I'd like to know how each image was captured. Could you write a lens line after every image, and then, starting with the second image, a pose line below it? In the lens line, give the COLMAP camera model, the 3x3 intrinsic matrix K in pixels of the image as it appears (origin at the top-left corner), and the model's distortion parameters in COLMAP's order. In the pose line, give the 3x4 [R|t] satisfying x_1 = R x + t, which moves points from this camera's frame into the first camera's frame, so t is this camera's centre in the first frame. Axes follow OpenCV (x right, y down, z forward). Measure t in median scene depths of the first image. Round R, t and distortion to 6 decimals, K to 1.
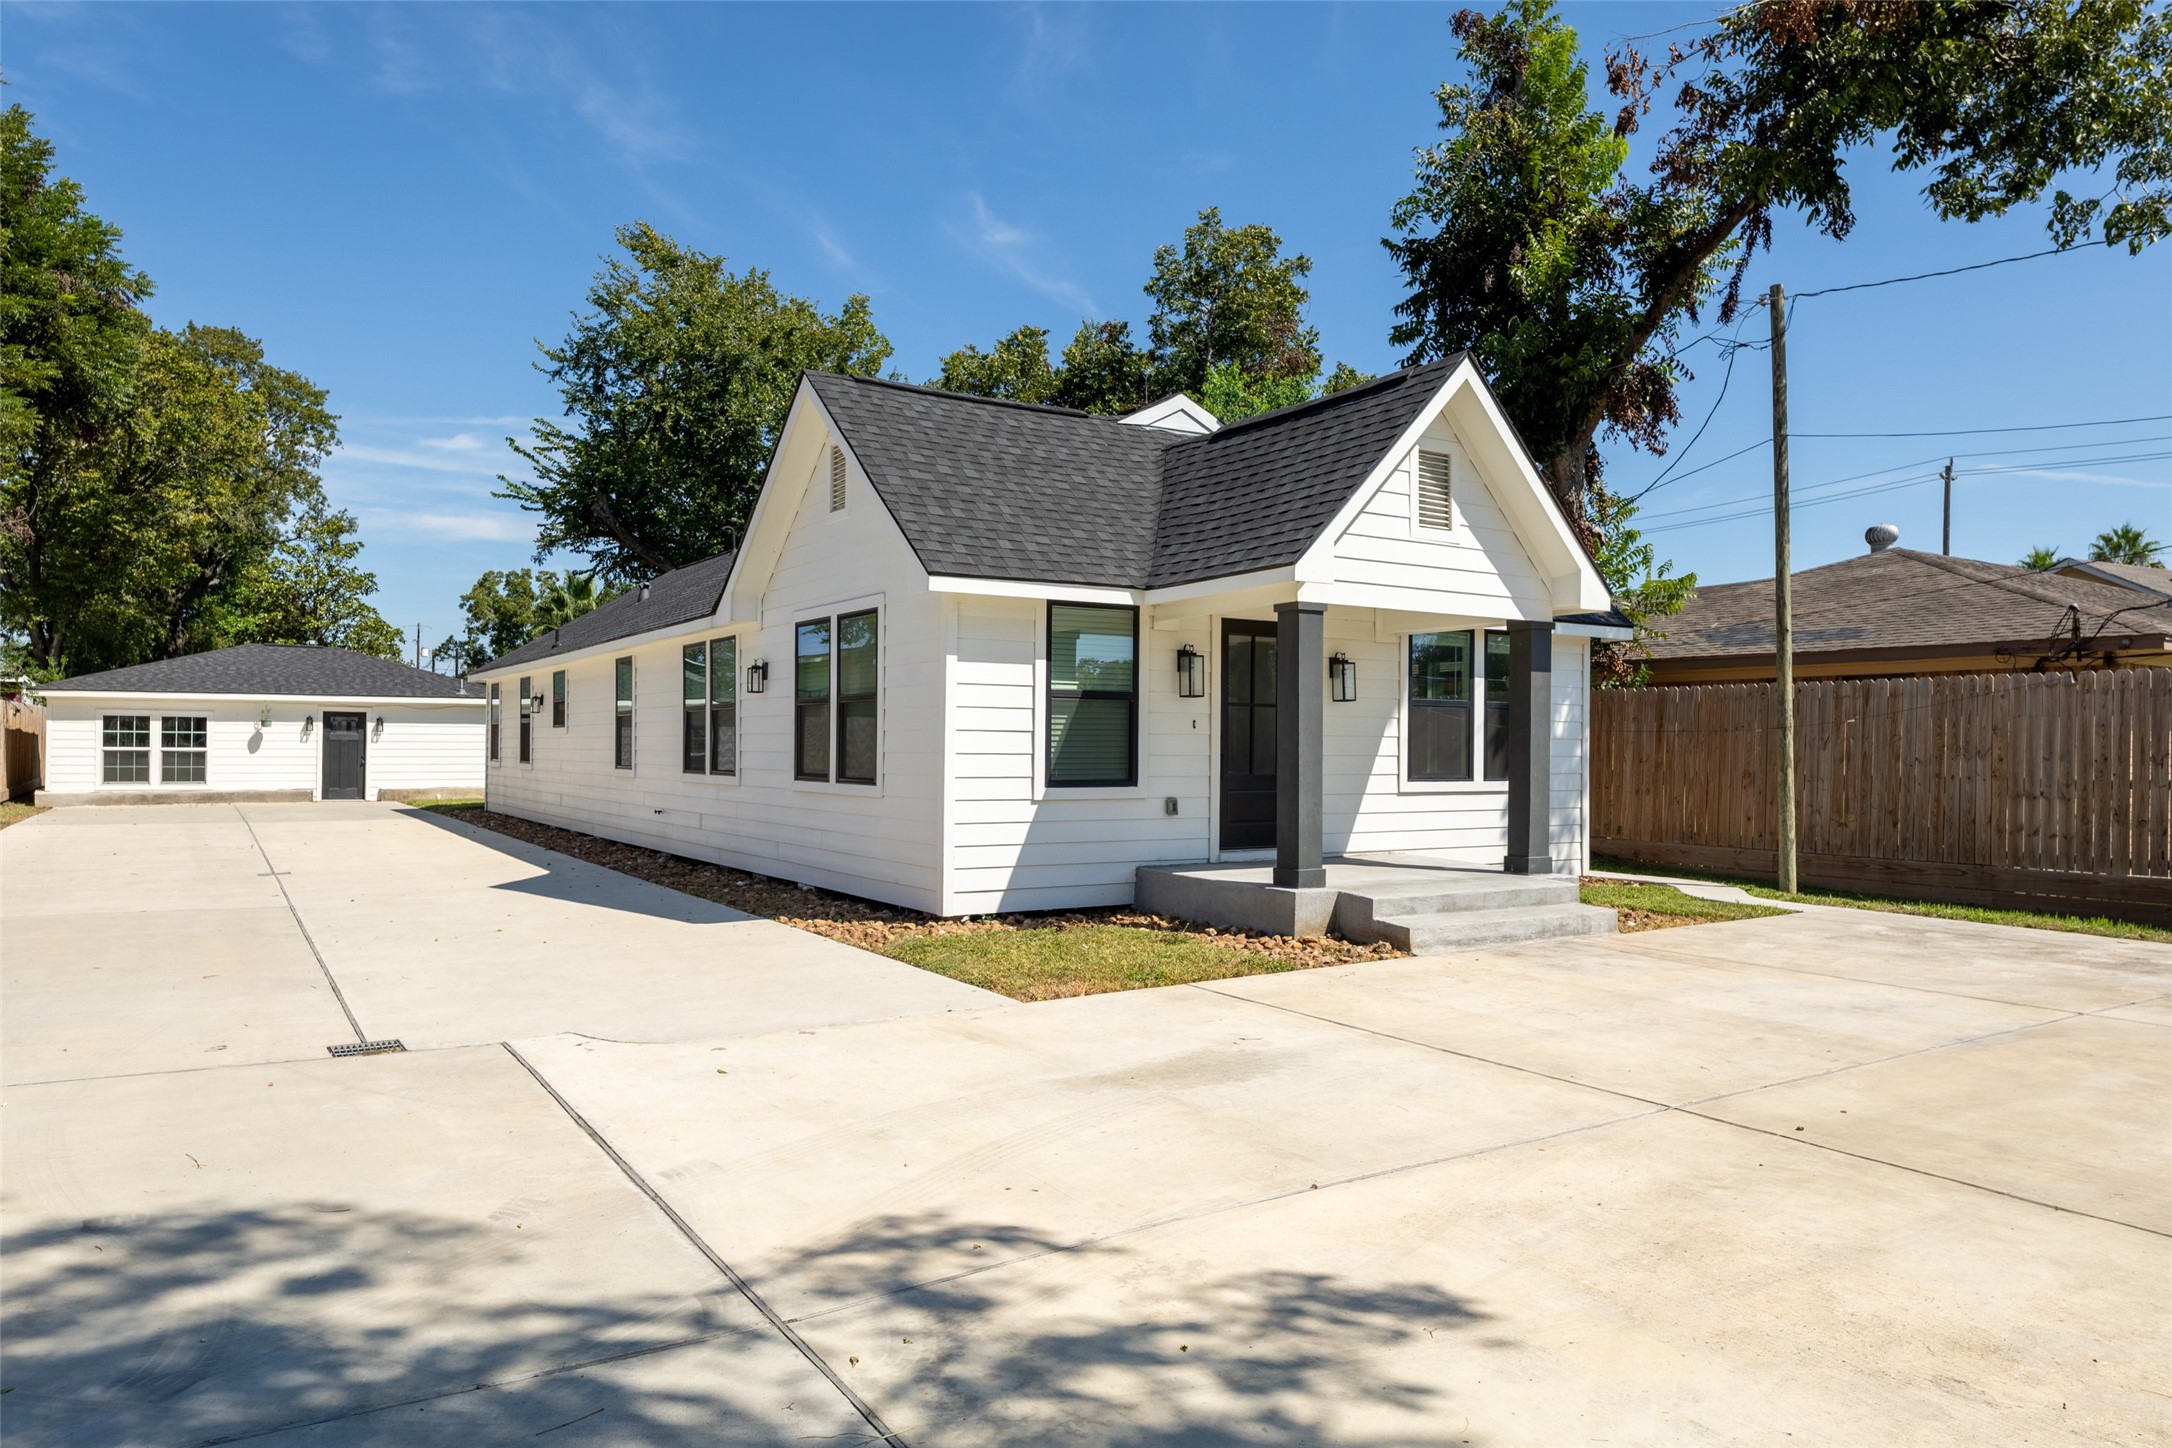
lens RADIAL K [[1432.5, 0, 1086.0], [0, 1432.5, 724.0], [0, 0, 1]] dist [0.006532, 0.002068]
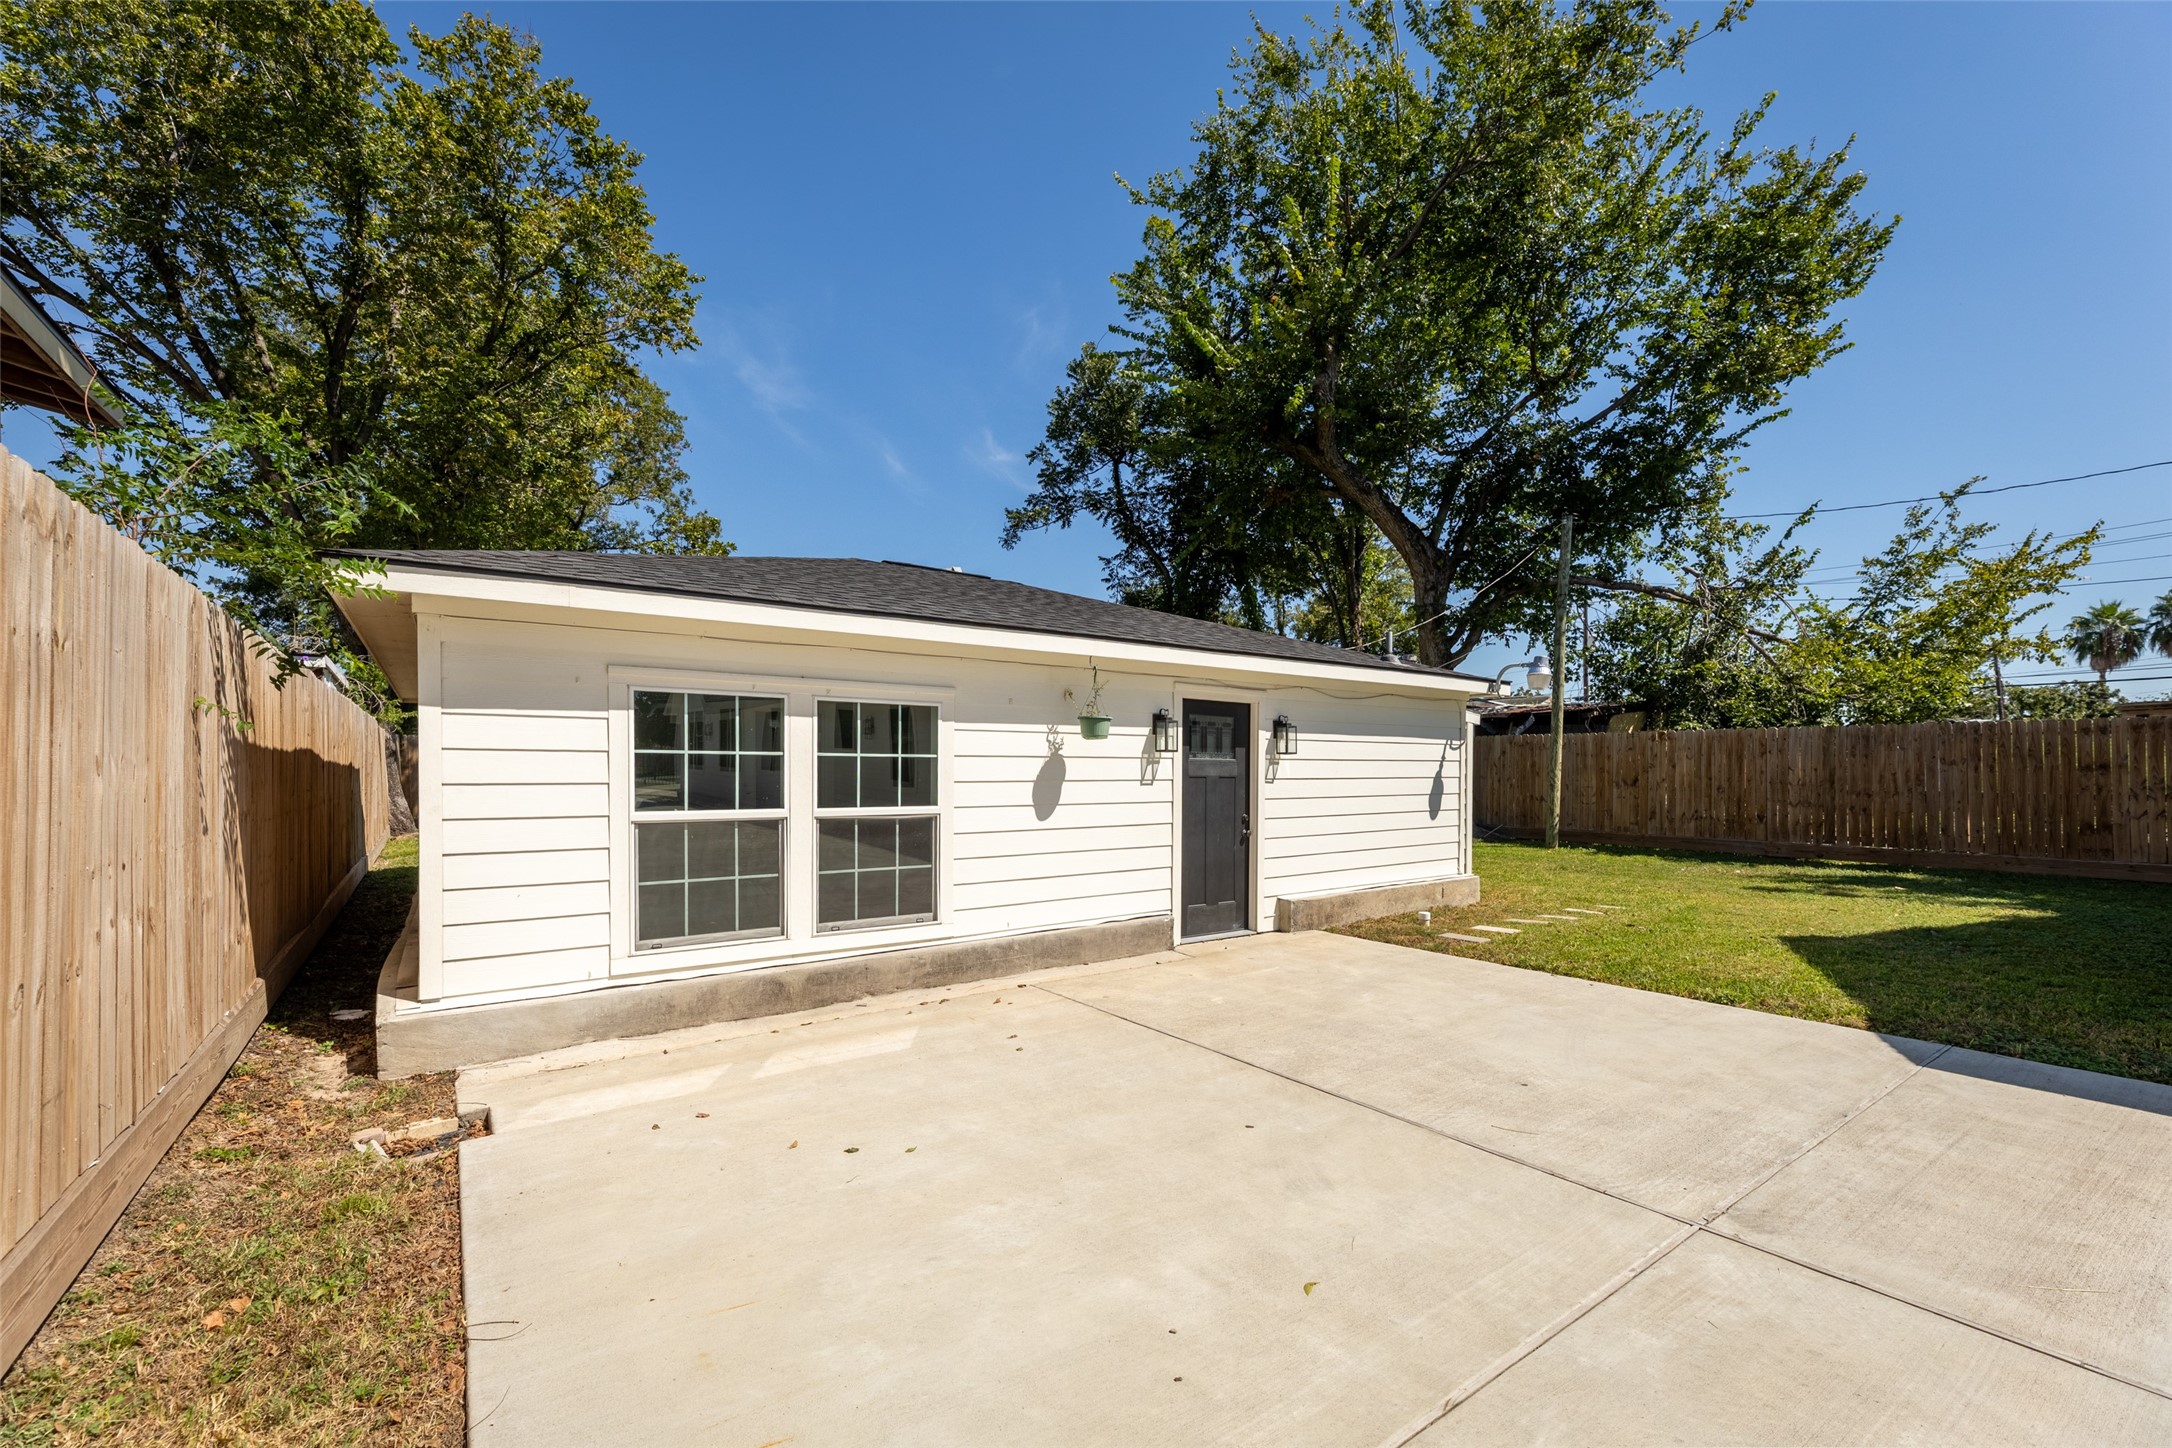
lens RADIAL K [[885.4, 0, 1082.7], [0, 885.4, 779.6], [0, 0, 1]] dist [-0.000301, 0.000025]
pose [[0.998138, -0.020408, 0.057478, -1.013069], [0.020133, 0.999783, 0.005372, 0.017999], [-0.057575, -0.004205, 0.998332, 1.379630]]
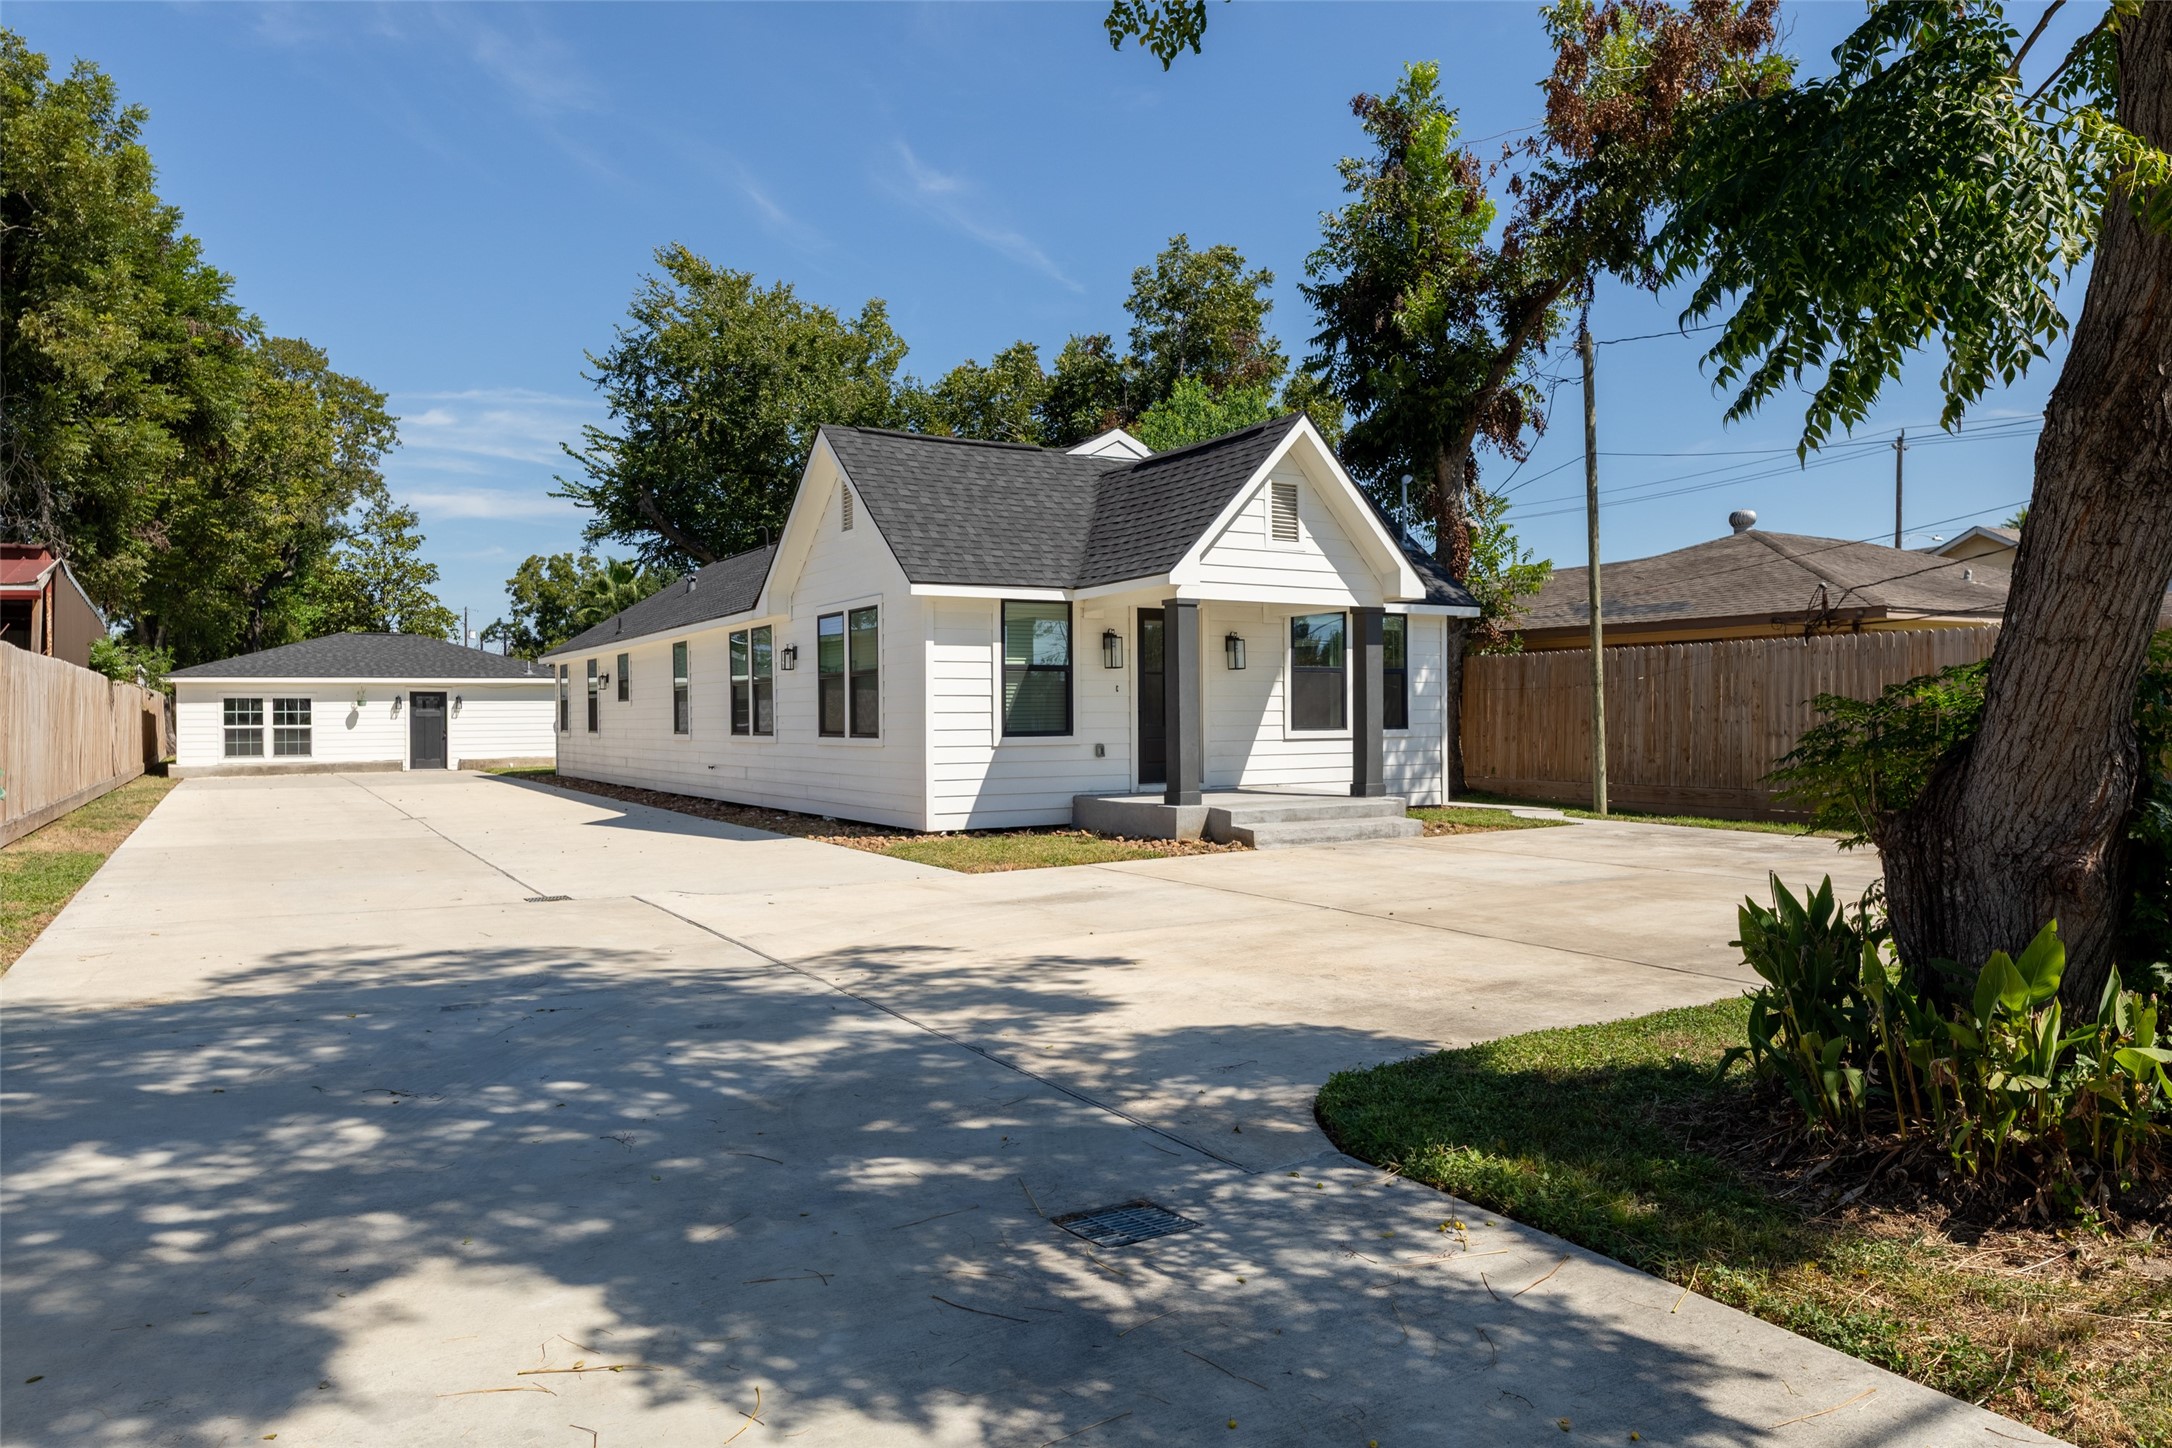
lens RADIAL K [[1433.5, 0, 1084.7], [0, 1433.5, 709.9], [0, 0, 1]] dist [0.003748, 0.001253]
pose [[0.999607, -0.015840, -0.023136, 0.050400], [0.016097, 0.999810, 0.010991, 0.003206], [0.022958, -0.011359, 0.999672, -0.217677]]
